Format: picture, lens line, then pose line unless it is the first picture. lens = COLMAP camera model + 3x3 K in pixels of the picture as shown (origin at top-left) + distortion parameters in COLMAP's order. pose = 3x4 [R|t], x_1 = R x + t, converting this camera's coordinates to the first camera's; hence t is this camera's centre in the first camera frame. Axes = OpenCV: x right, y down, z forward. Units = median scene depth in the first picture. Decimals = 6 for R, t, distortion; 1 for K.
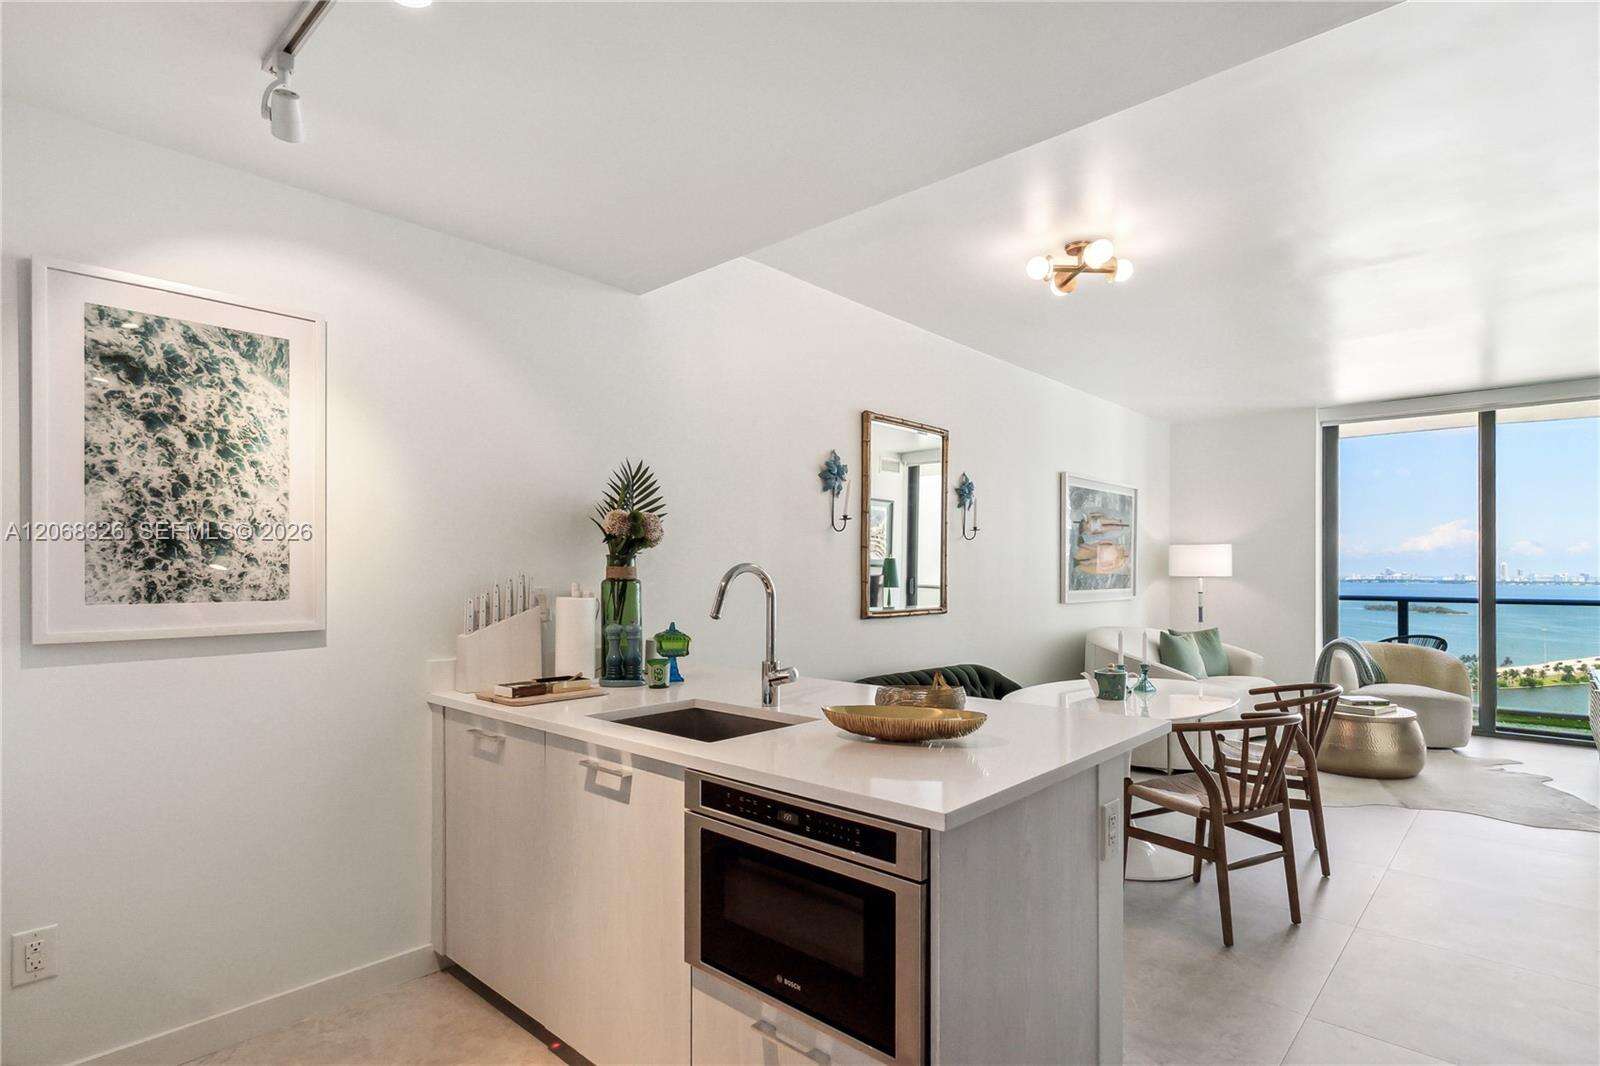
lens RADIAL K [[790.4, 0, 801.9], [0, 790.4, 573.1], [0, 0, 1]] dist [-0.003309, 0.003363]
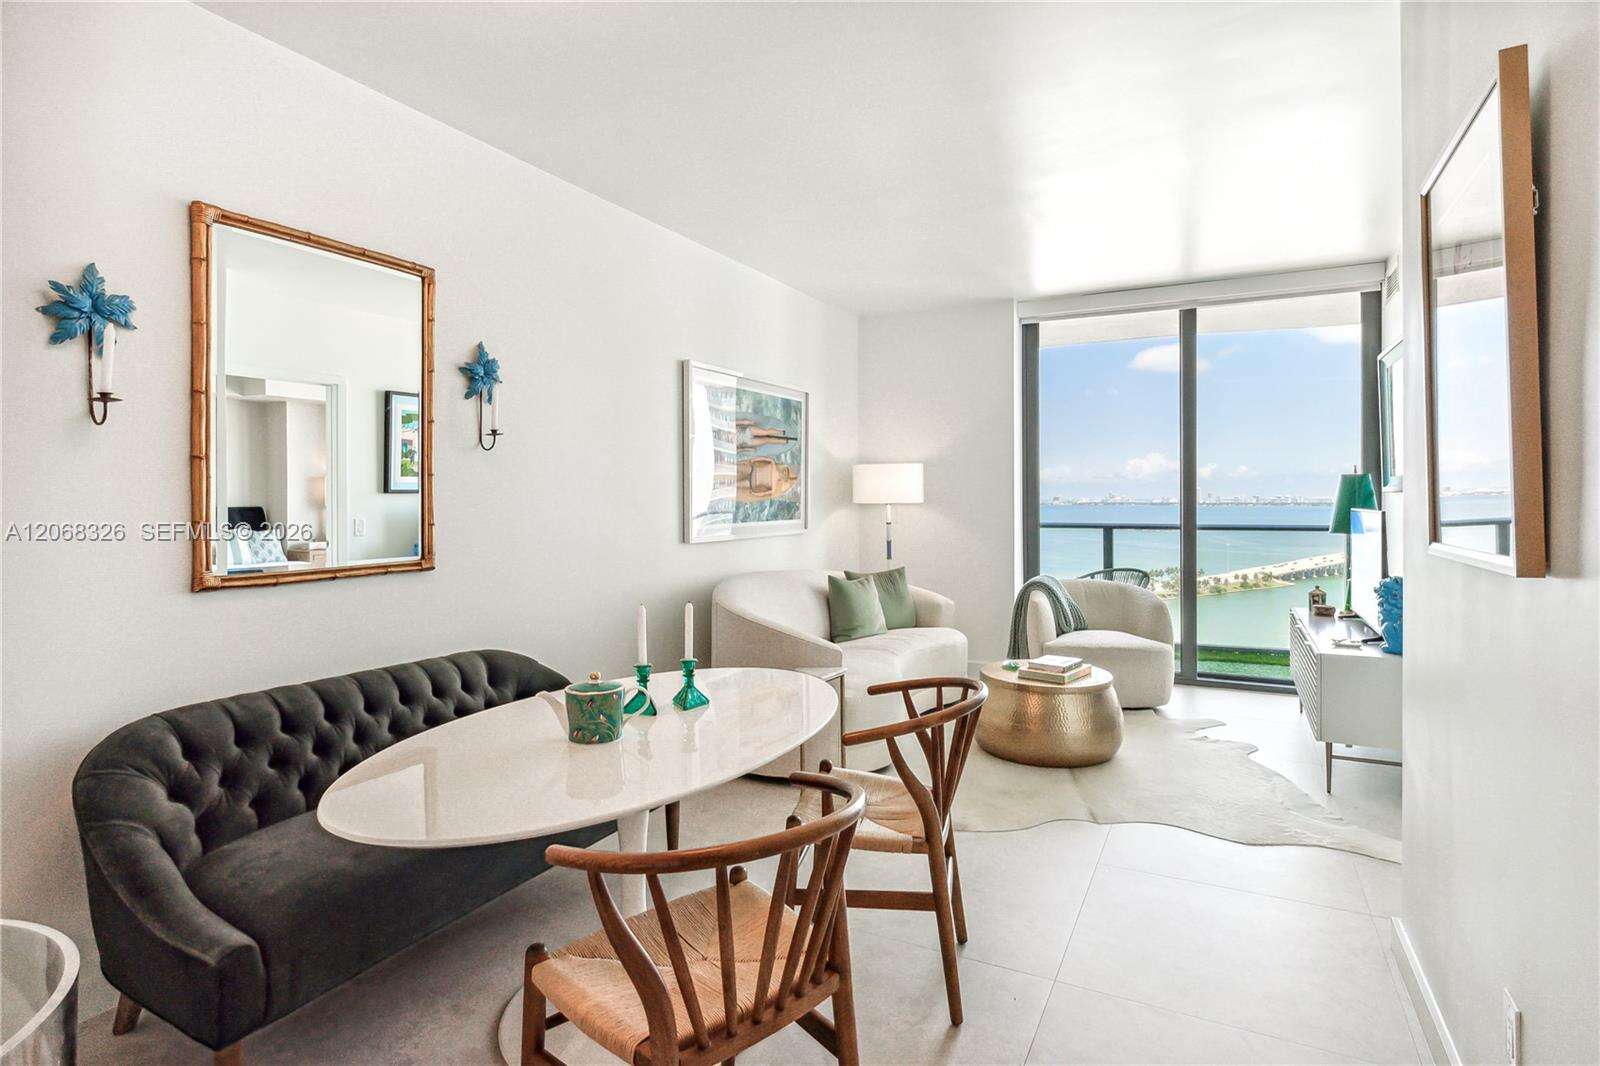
lens RADIAL K [[817.2, 0, 766.2], [0, 817.2, 509.1], [0, 0, 1]] dist [-0.008971, 0.000556]
pose [[0.971570, -0.010237, 0.236532, 0.206317], [0.007475, 0.999893, 0.012567, -0.001231], [-0.236636, -0.010442, 0.971542, 0.240875]]
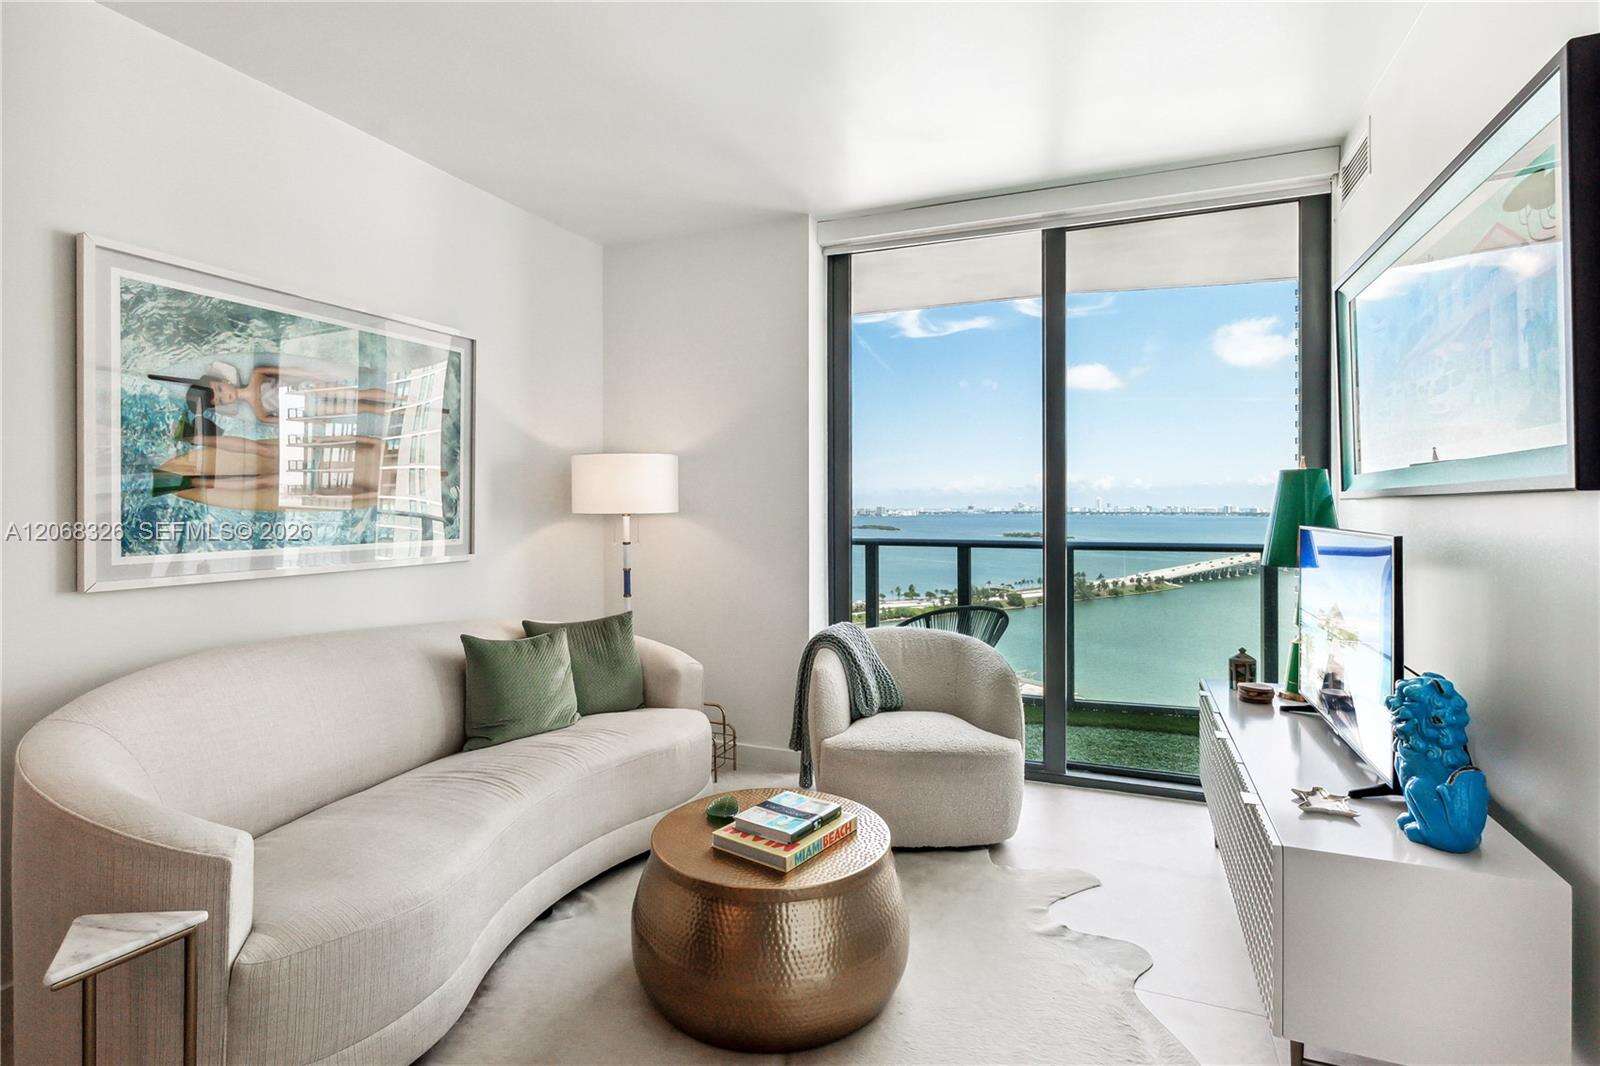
lens RADIAL K [[790.4, 0, 770.6], [0, 790.4, 512.2], [0, 0, 1]] dist [-0.003309, 0.003363]
pose [[0.945013, -0.005622, 0.326984, 0.471694], [0.003451, 0.999968, 0.007220, -0.000015], [-0.327014, -0.005695, 0.945002, 0.508063]]
